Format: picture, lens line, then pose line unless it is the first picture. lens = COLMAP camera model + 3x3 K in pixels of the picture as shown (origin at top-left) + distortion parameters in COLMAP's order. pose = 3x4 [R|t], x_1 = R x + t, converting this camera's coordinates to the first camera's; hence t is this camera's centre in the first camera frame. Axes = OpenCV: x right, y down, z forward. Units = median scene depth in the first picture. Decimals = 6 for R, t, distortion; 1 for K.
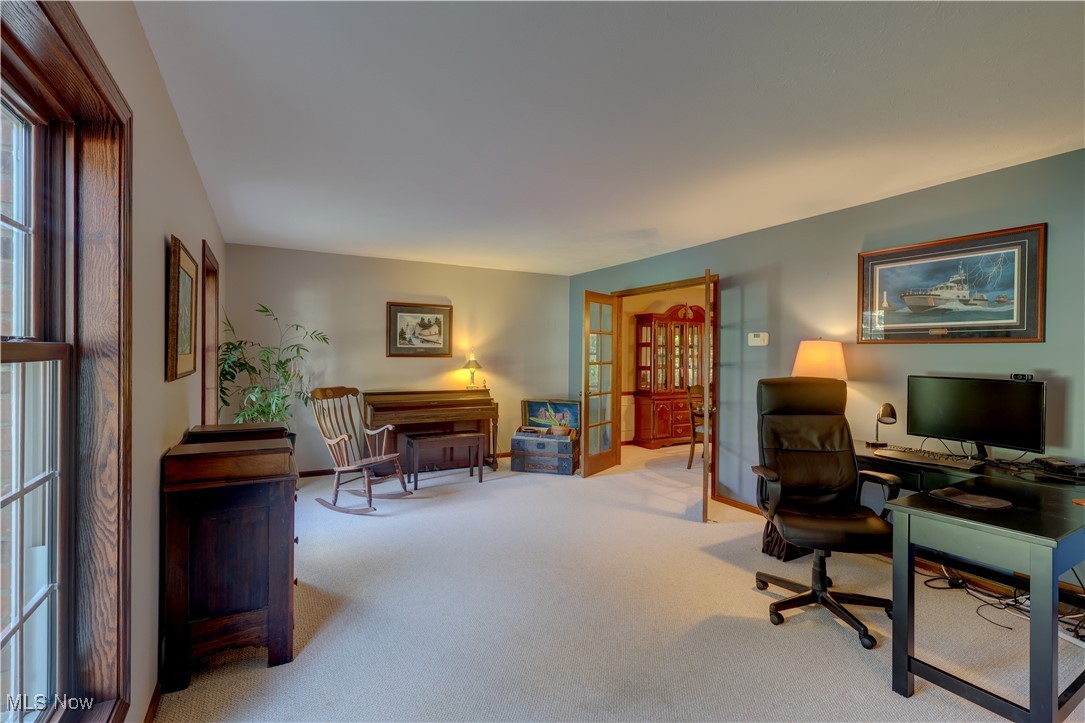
lens RADIAL K [[501.0, 0, 540.9], [0, 501.0, 358.3], [0, 0, 1]] dist [-0.005092, 0.000420]
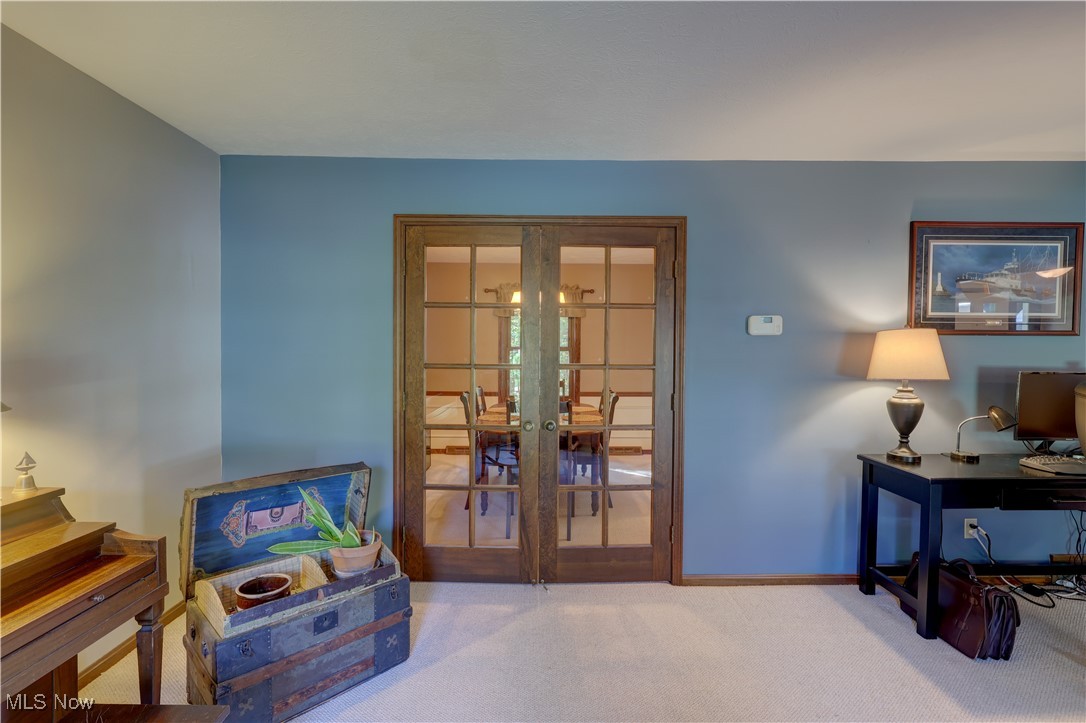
lens RADIAL K [[501.5, 0, 541.4], [0, 501.5, 358.3], [0, 0, 1]] dist [-0.005092, 0.000420]
pose [[0.475100, -0.024032, 0.879603, -0.393805], [0.008688, 0.999706, 0.022620, -0.015457], [-0.879889, -0.003105, 0.475170, 1.262442]]
